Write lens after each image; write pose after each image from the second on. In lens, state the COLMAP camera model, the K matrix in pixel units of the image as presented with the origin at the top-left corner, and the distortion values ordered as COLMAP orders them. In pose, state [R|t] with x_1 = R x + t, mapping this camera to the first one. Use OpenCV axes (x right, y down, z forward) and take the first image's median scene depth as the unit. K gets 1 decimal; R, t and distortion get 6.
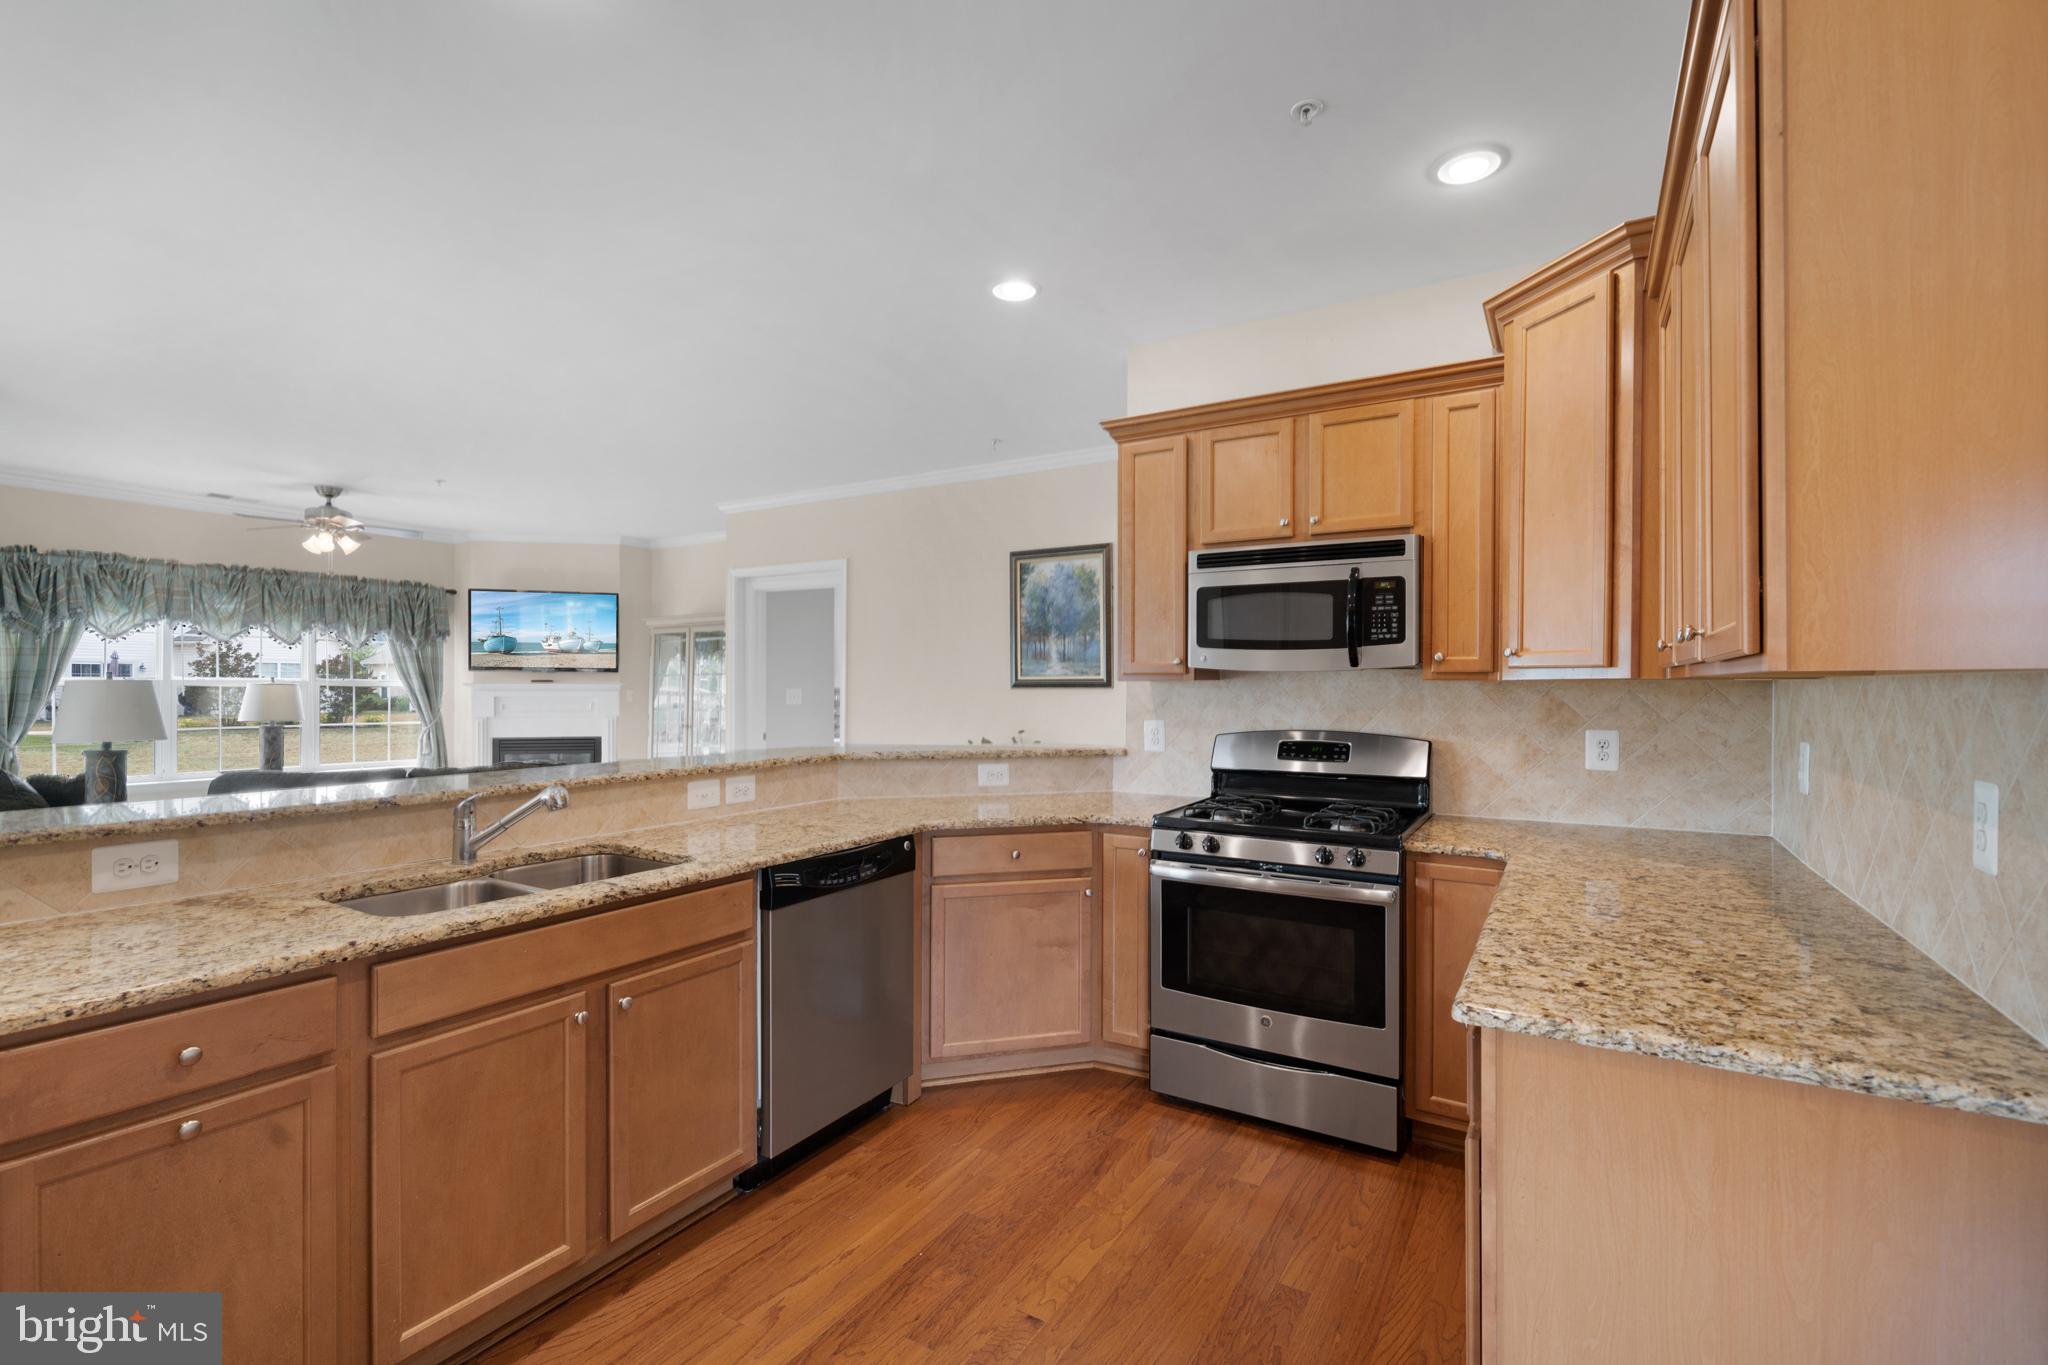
lens RADIAL K [[907.1, 0, 1020.4], [0, 907.1, 687.3], [0, 0, 1]] dist [-0.001125, -0.000605]
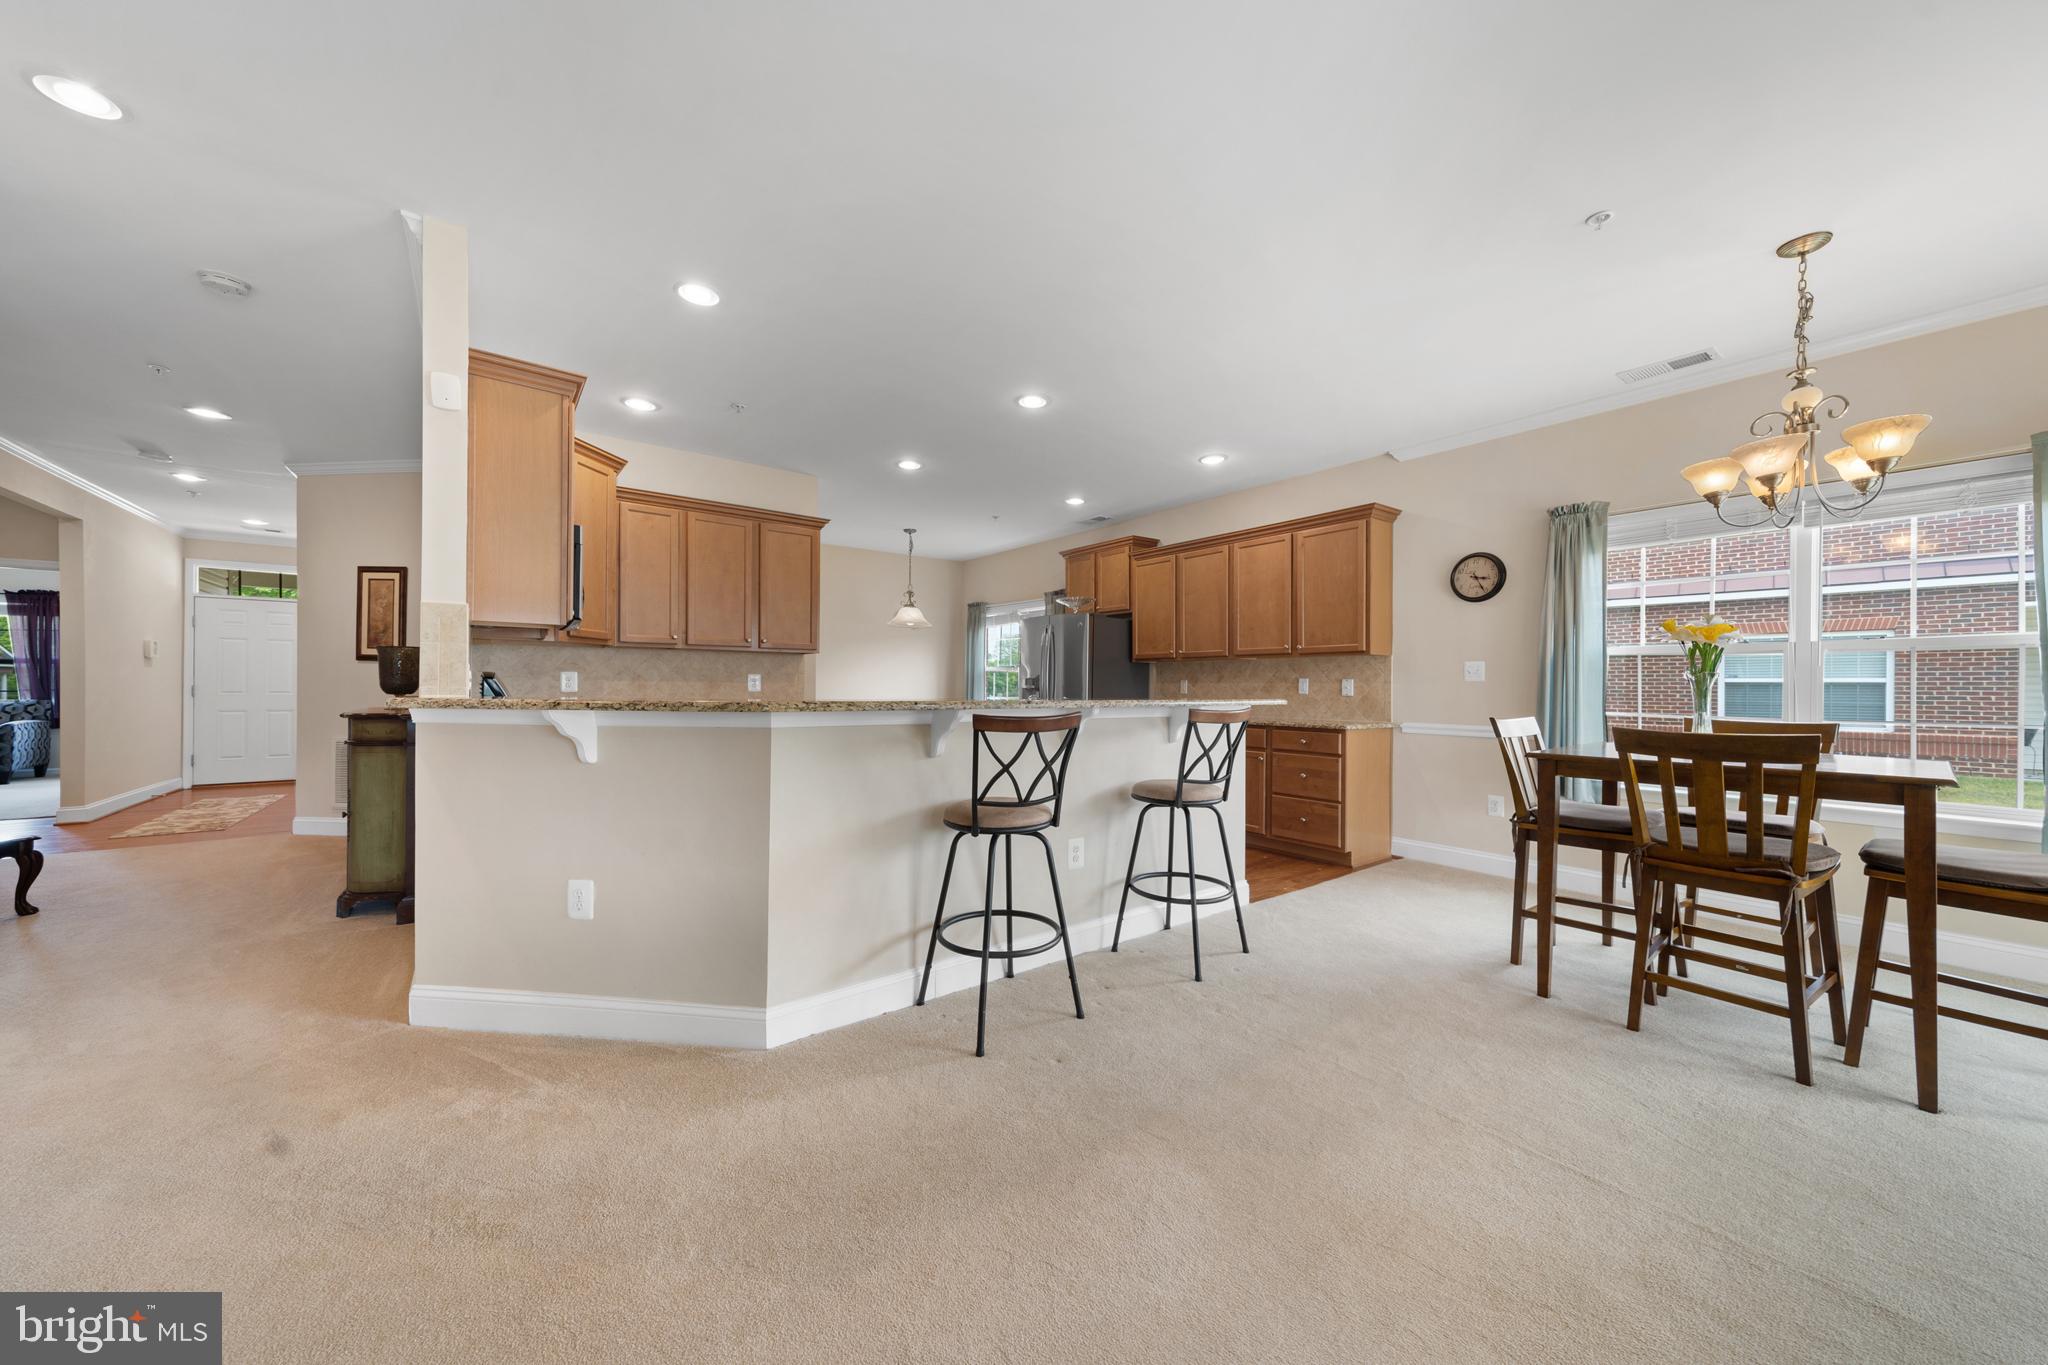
lens RADIAL K [[709.6, 0, 1032.1], [0, 709.6, 681.4], [0, 0, 1]] dist [0.005568, -0.000446]
pose [[-0.938063, -0.004446, 0.346436, -0.729960], [-0.006723, 0.999963, -0.005371, 0.063589], [-0.346399, -0.007367, -0.938058, 1.712107]]
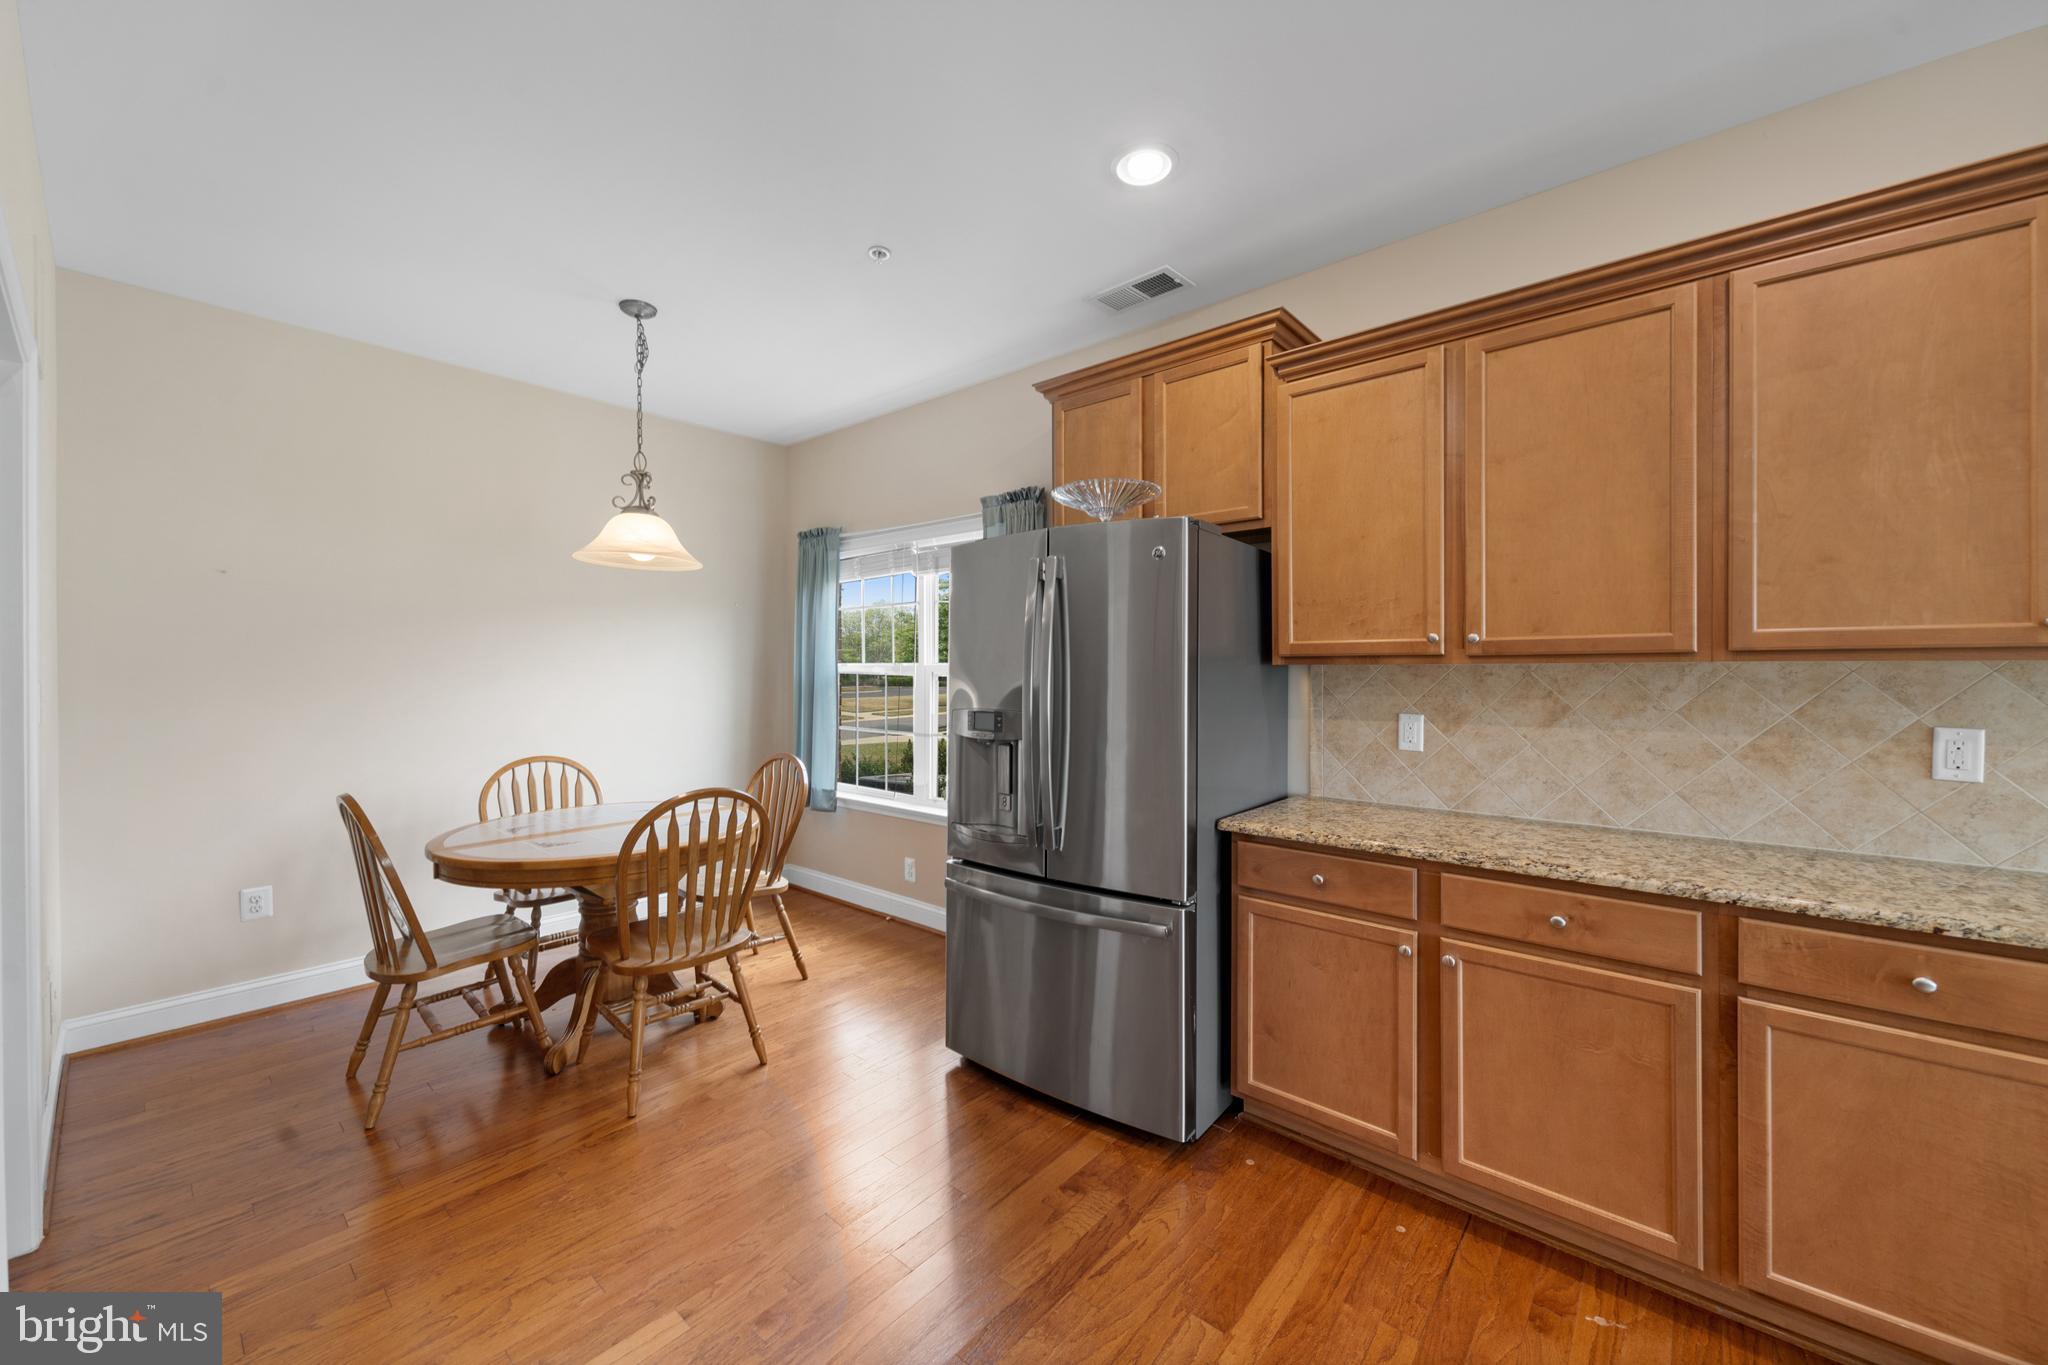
lens RADIAL K [[789.3, 0, 1025.4], [0, 789.3, 672.5], [0, 0, 1]] dist [0.008014, -0.002061]
pose [[-0.986707, -0.002095, 0.162496, -0.177312], [-0.001244, 0.999985, 0.005339, 0.000104], [-0.162505, 0.005066, -0.986695, 0.561267]]
